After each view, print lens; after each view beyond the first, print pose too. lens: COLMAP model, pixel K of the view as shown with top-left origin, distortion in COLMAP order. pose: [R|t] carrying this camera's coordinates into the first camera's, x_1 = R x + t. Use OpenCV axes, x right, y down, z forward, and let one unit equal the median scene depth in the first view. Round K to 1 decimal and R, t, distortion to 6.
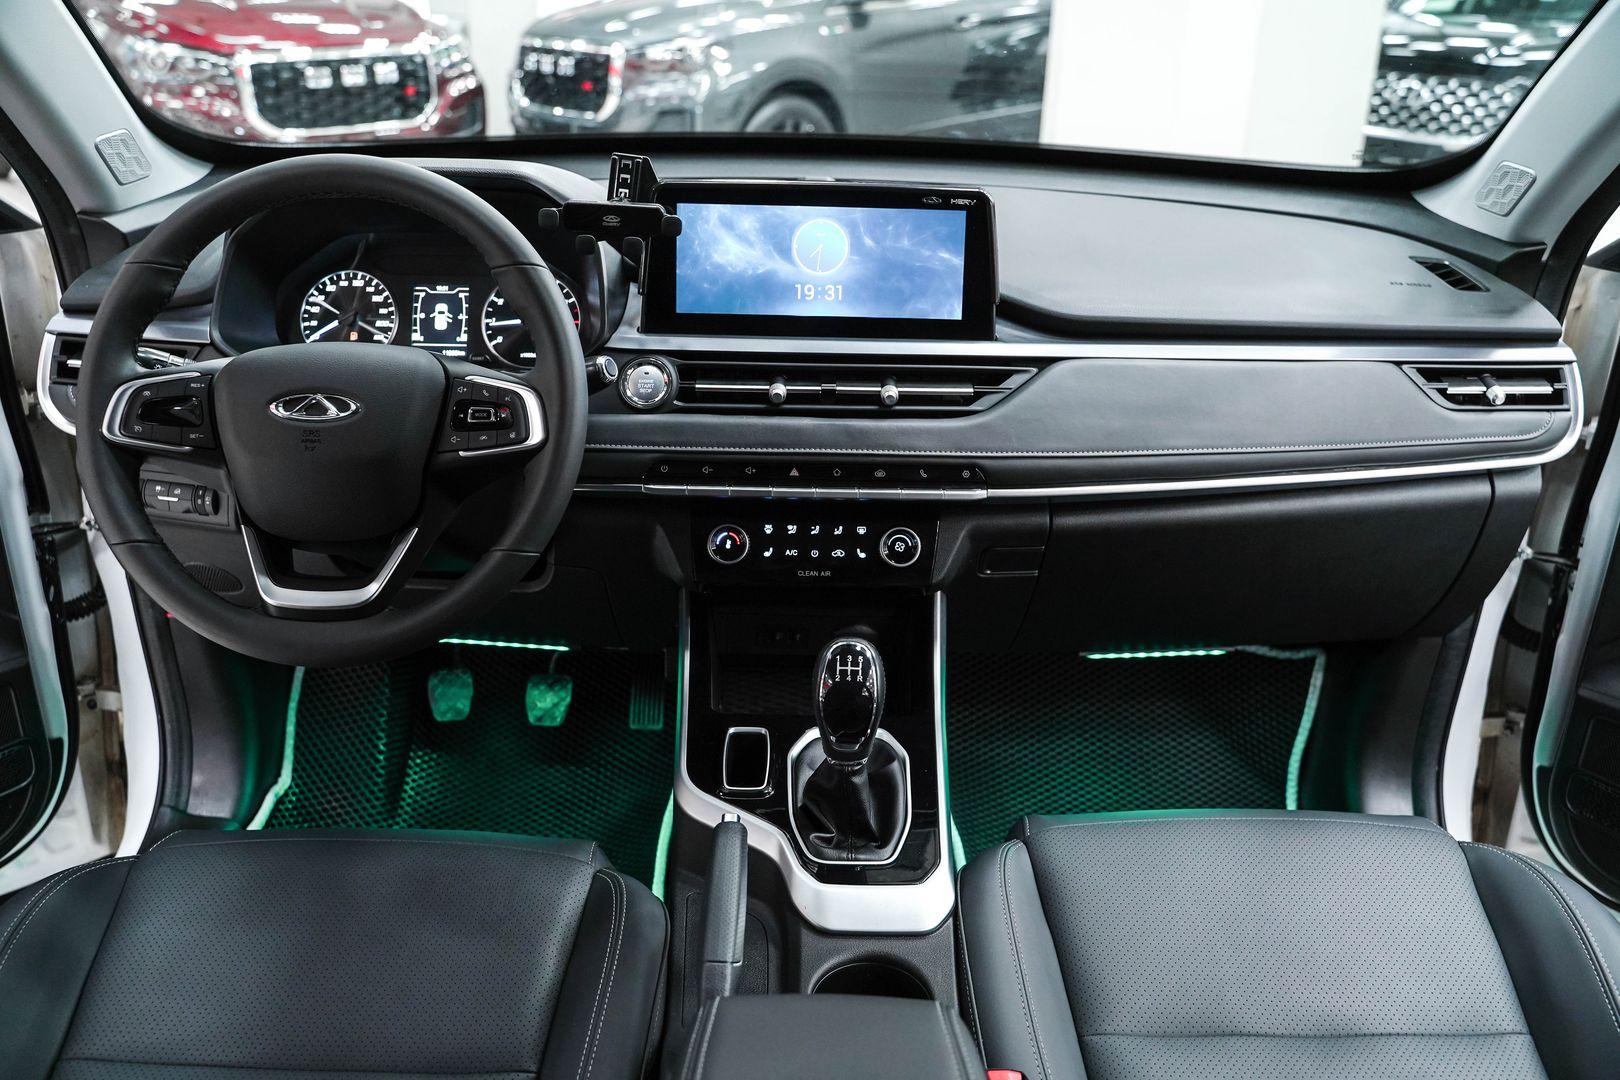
lens RADIAL K [[1305.5, 0, 803.5], [0, 1305.5, 524.9], [0, 0, 1]] dist [-0.118995, 0.096623]
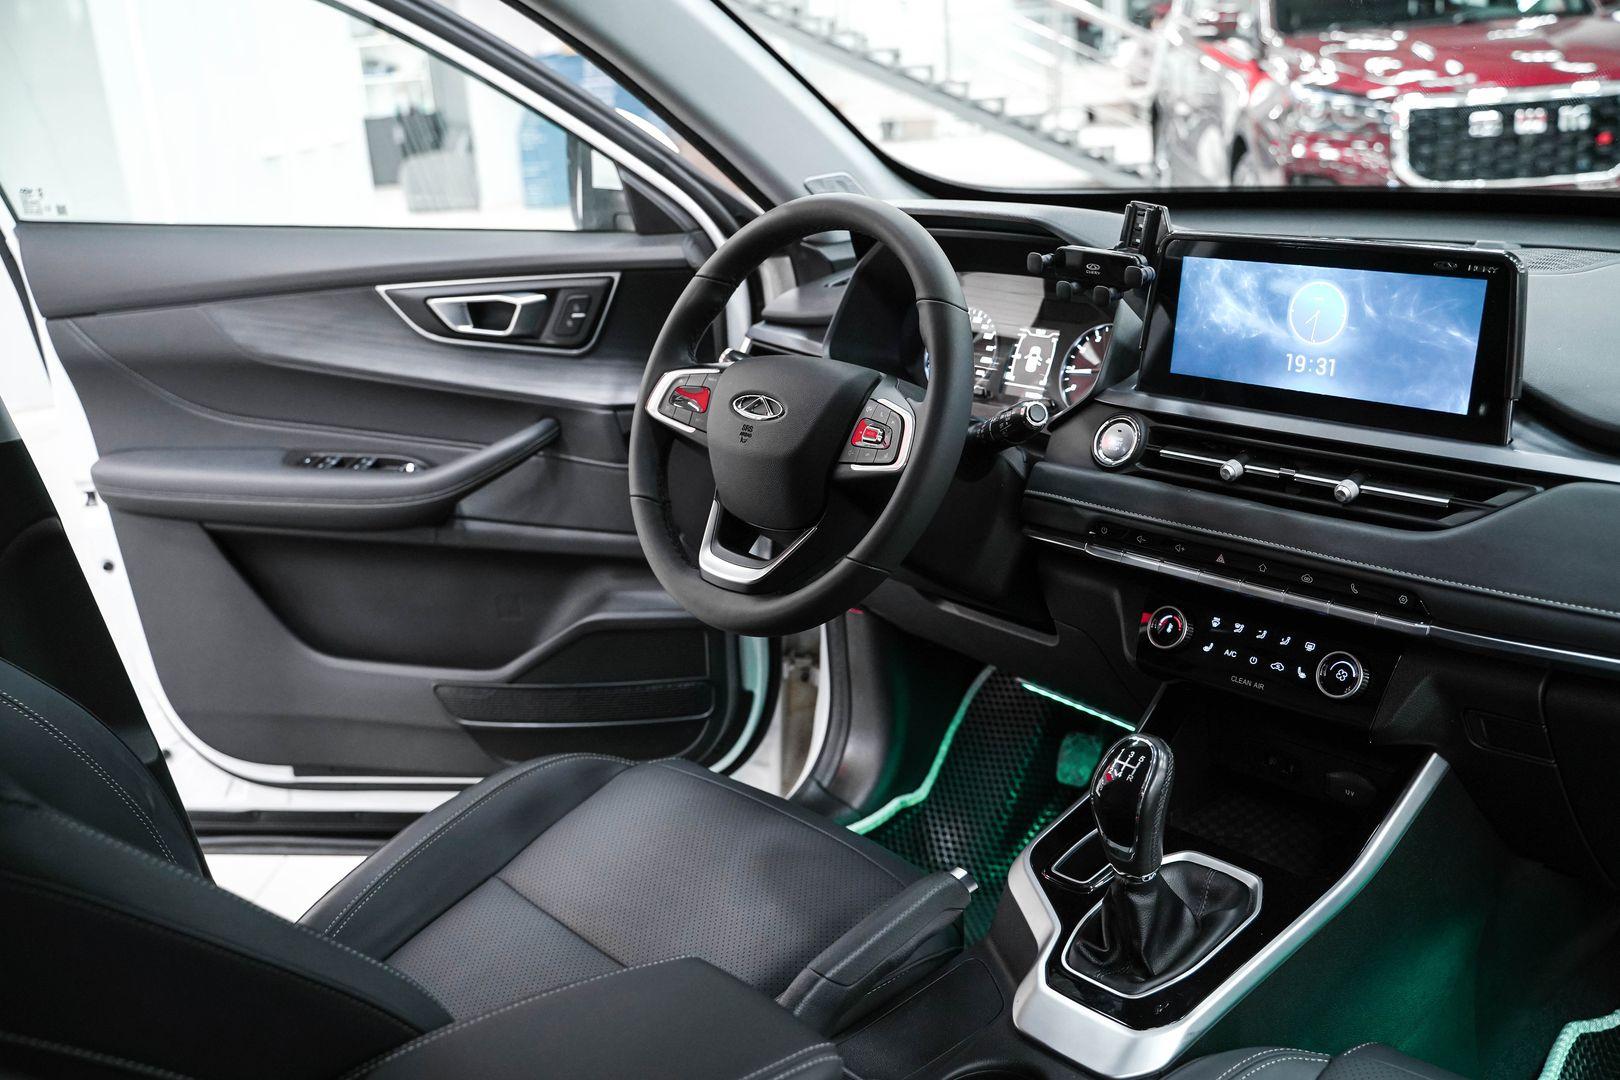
lens RADIAL K [[1522.0, 0, 816.9], [0, 1522.0, 531.7], [0, 0, 1]] dist [-0.040989, 0.000000]
pose [[0.669072, 0.167870, -0.723991, 0.529443], [-0.221998, 0.974824, 0.020873, -0.018255], [0.709267, 0.146759, 0.689494, 0.085371]]
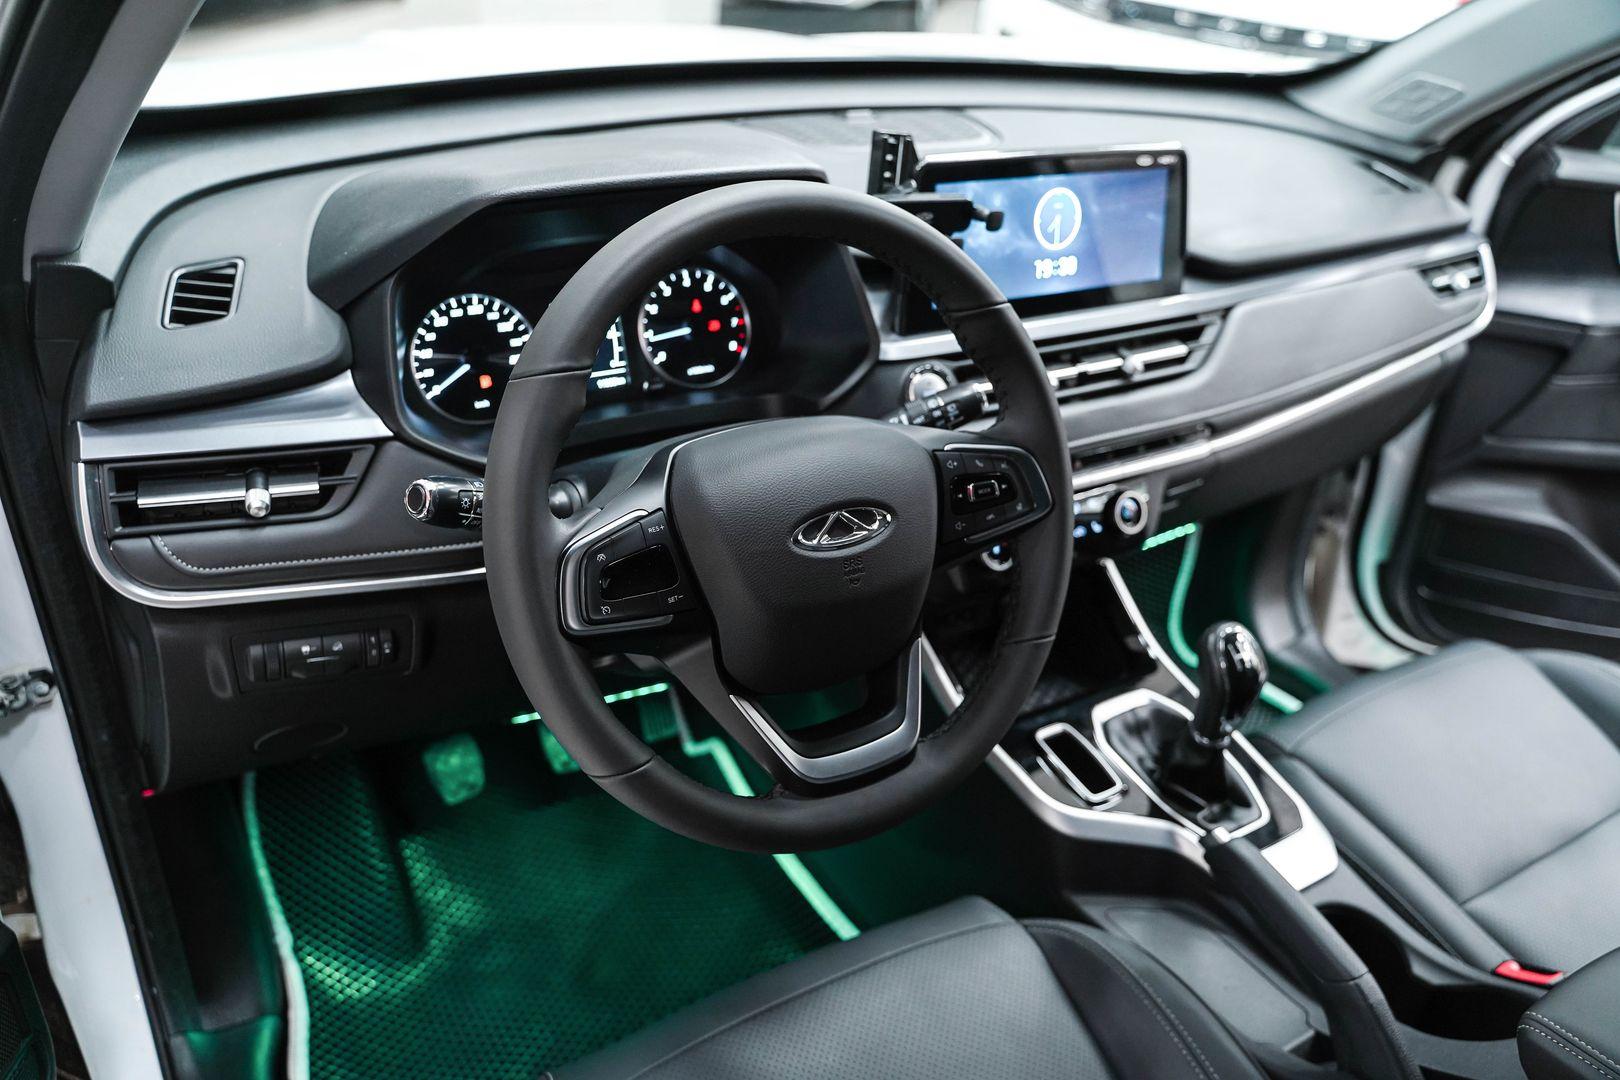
lens RADIAL K [[1305.5, 0, 794.4], [0, 1305.5, 545.9], [0, 0, 1]] dist [-0.118995, 0.096623]
pose [[0.850429, -0.221754, 0.477070, -0.621862], [0.142518, 0.970023, 0.196837, -0.190380], [-0.506418, -0.099405, 0.856539, 0.271806]]
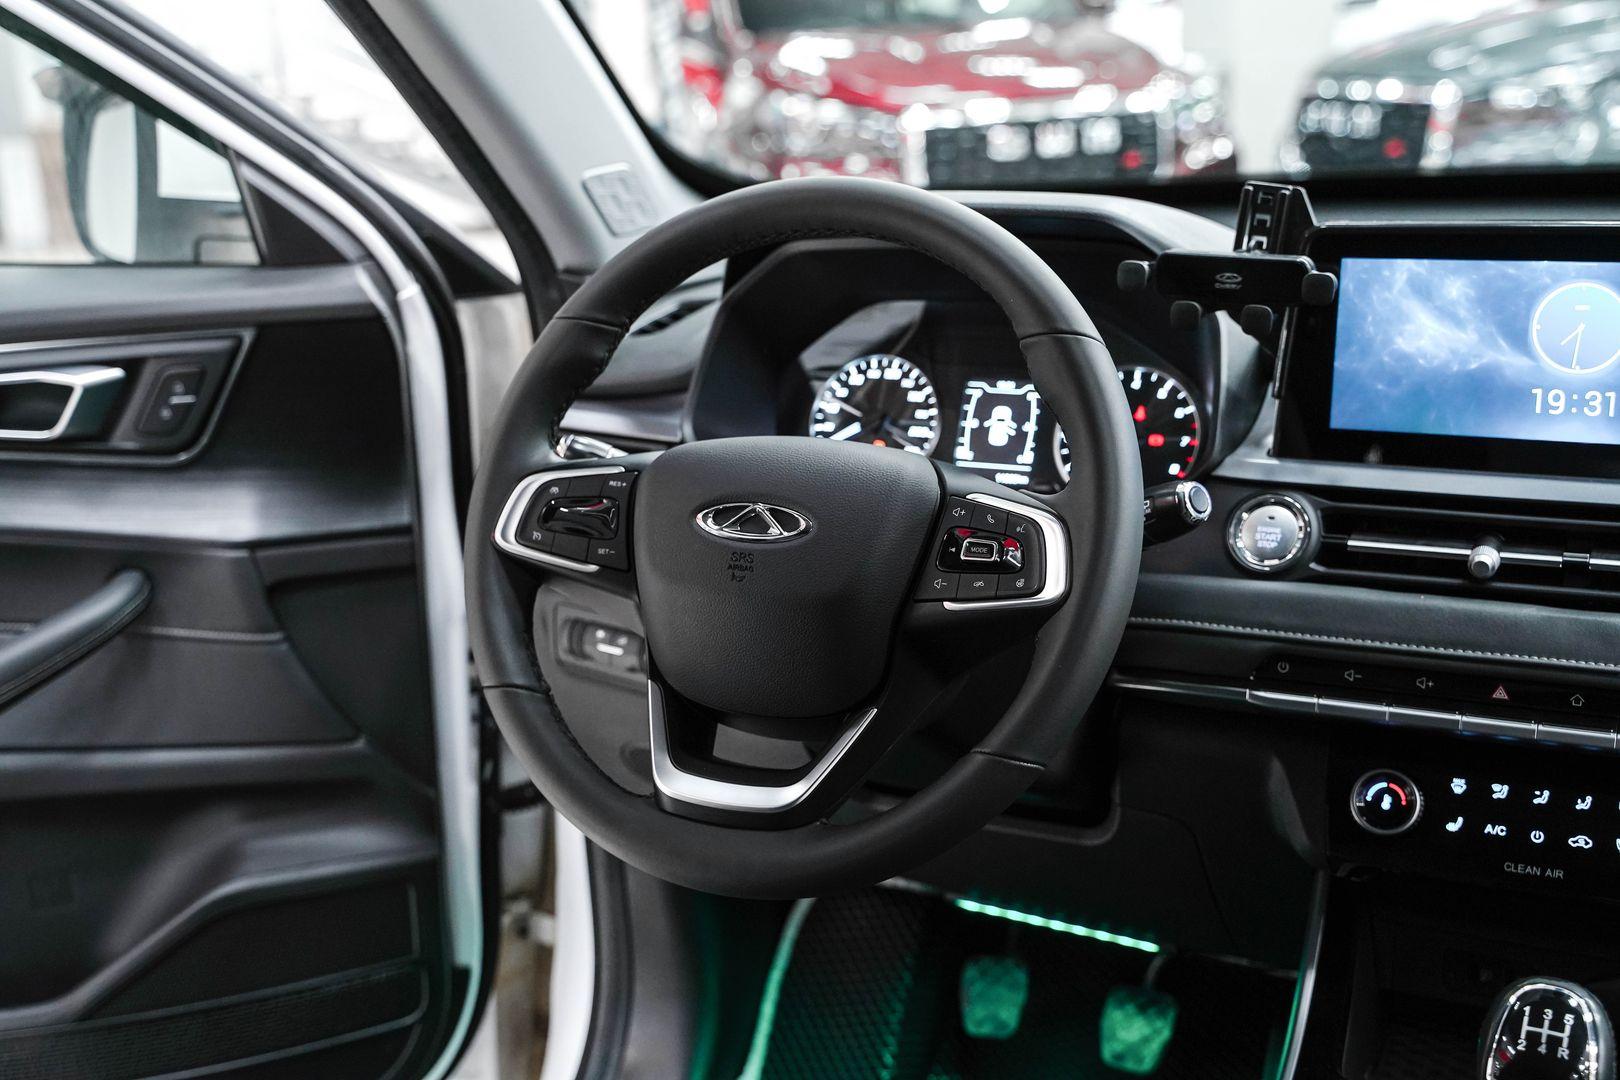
lens RADIAL K [[1905.6, 0, 817.8], [0, 1905.6, 531.6], [0, 0, 1]] dist [0.040886, 0.000000]
pose [[0.895555, 0.058665, -0.441067, 0.092020], [-0.119580, 0.986534, -0.111583, 0.021342], [0.428582, 0.152671, 0.890510, 0.063131]]
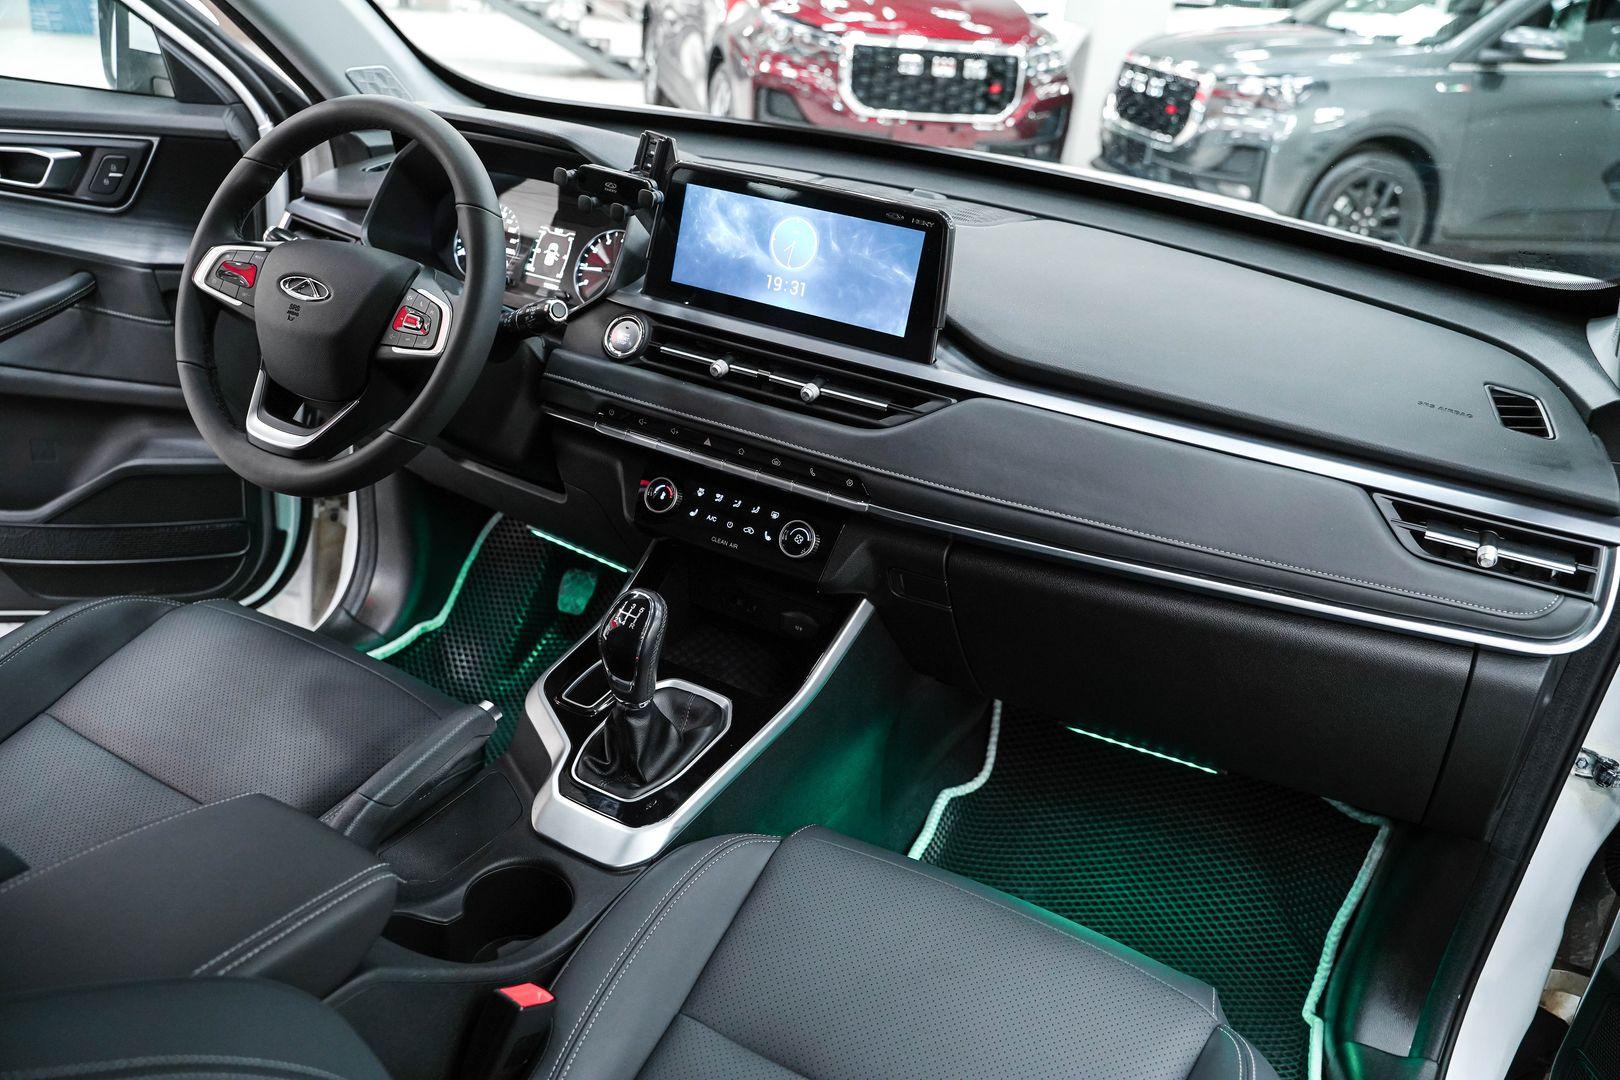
lens RADIAL K [[1305.5, 0, 803.3], [0, 1305.5, 539.2], [0, 0, 1]] dist [-0.118995, 0.096623]
pose [[0.868641, 0.262288, -0.420319, 0.510997], [-0.262328, 0.963179, 0.058912, -0.045306], [0.420294, 0.059087, 0.905462, 0.060270]]
